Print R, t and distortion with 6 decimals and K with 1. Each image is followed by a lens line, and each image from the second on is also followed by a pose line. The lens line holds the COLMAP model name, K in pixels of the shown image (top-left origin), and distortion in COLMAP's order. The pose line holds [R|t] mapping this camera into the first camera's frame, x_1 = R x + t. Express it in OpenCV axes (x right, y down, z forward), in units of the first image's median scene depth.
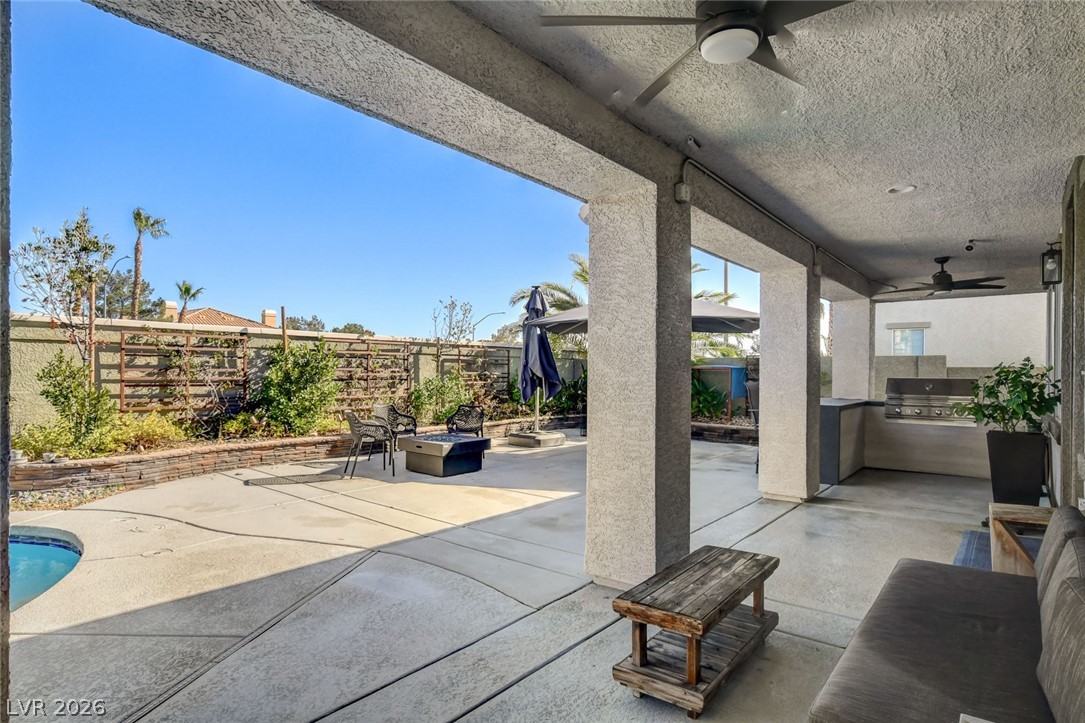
lens RADIAL K [[579.3, 0, 540.9], [0, 579.3, 373.5], [0, 0, 1]] dist [-0.000253, 0.000037]
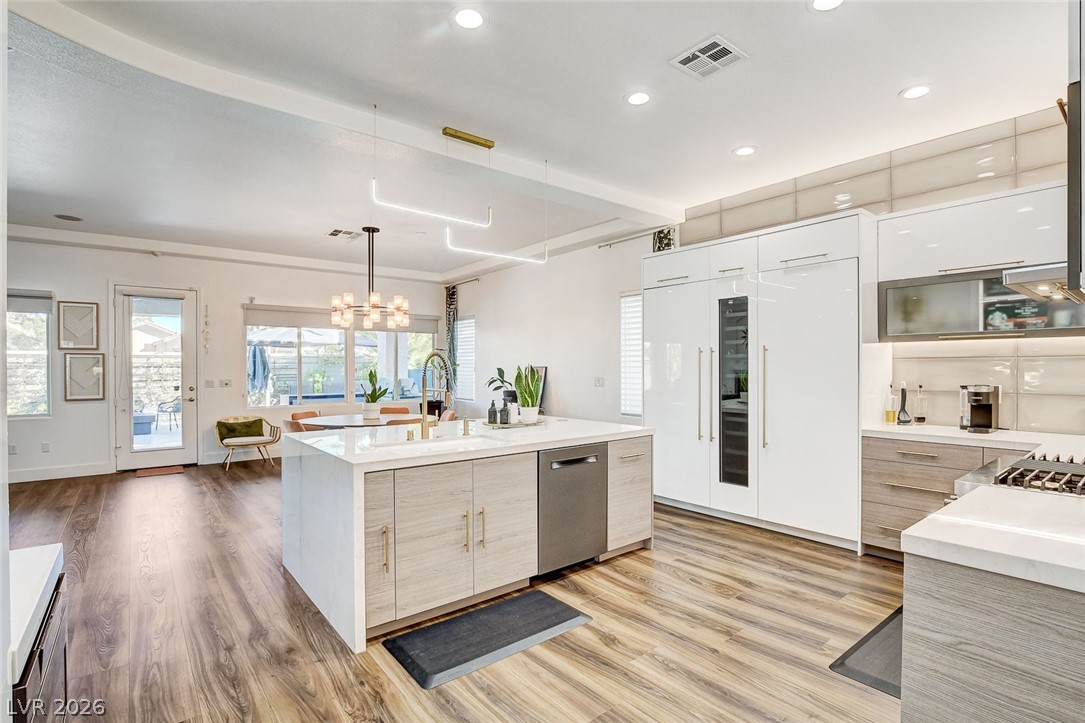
lens RADIAL K [[518.8, 0, 542.2], [0, 518.8, 370.4], [0, 0, 1]] dist [-0.026156, -0.000516]
pose [[0.977120, -0.010392, -0.212436, 1.184956], [0.011155, 0.999935, 0.002391, -0.009736], [0.212397, -0.004706, 0.977172, -0.183840]]
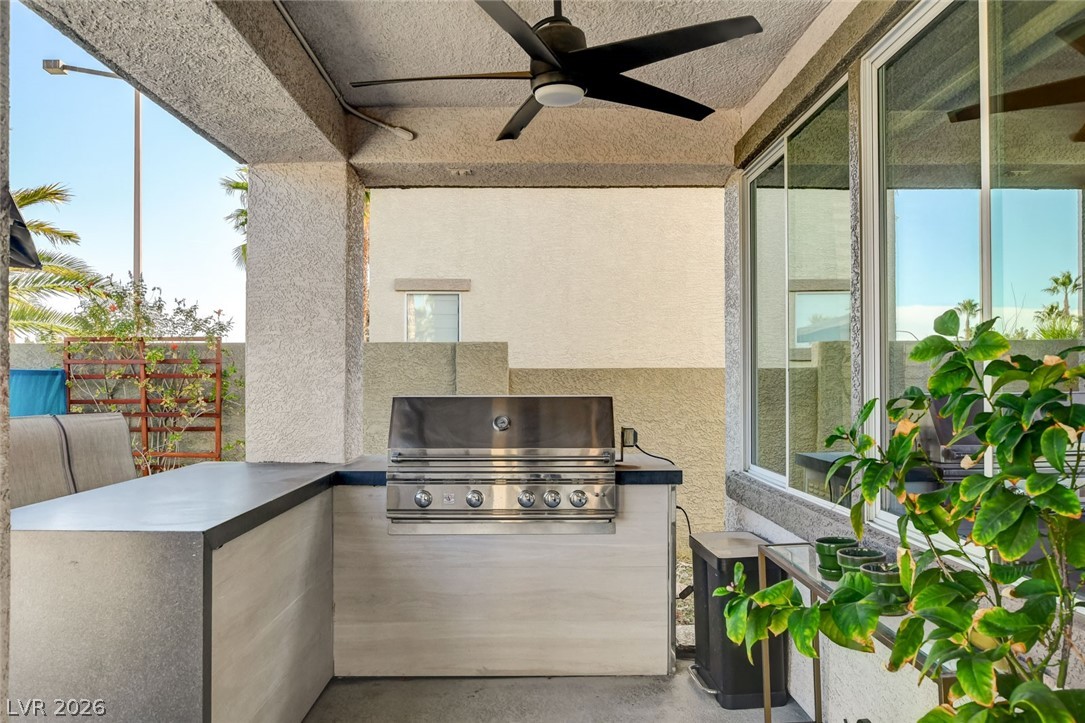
lens RADIAL K [[880.7, 0, 539.5], [0, 880.7, 372.6], [0, 0, 1]] dist [-0.039027, 0.001267]
pose [[0.767123, -0.001941, 0.641497, 0.316849], [0.010078, 0.999908, -0.009026, -0.001166], [-0.641421, 0.013389, 0.767072, 0.522203]]
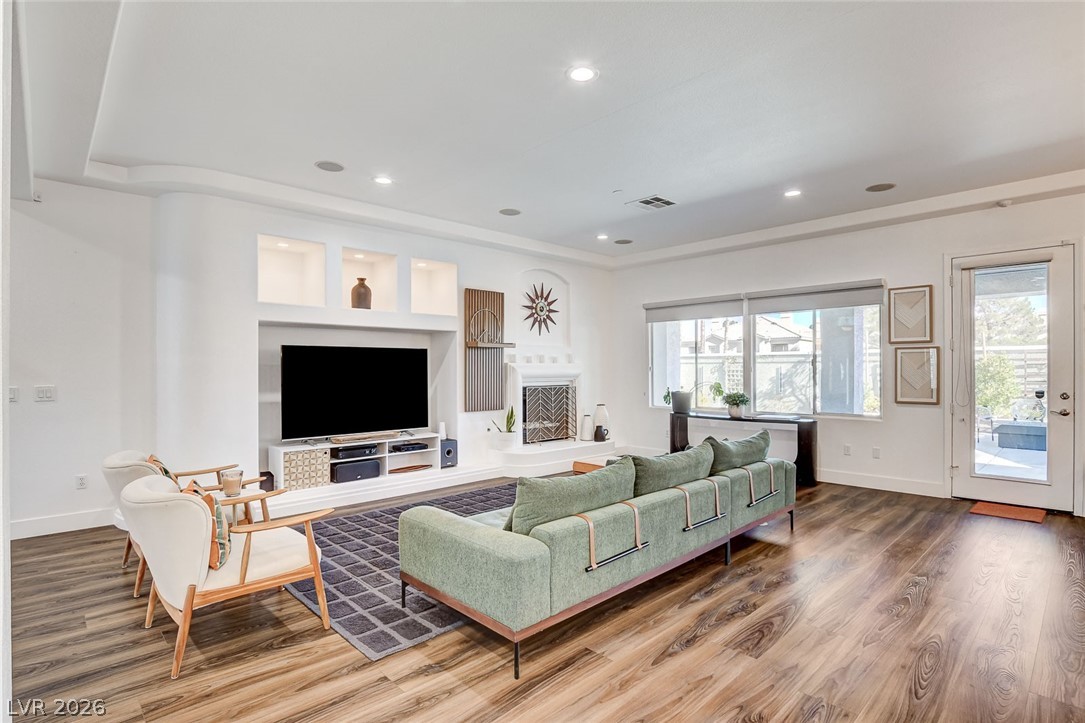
lens RADIAL K [[536.5, 0, 543.6], [0, 536.5, 366.6], [0, 0, 1]] dist [-0.027878, 0.001998]
pose [[-0.125920, -0.011060, -0.991979, 1.071991], [0.000062, 0.999938, -0.011156, -0.009600], [0.992040, -0.001466, -0.125911, 0.027250]]
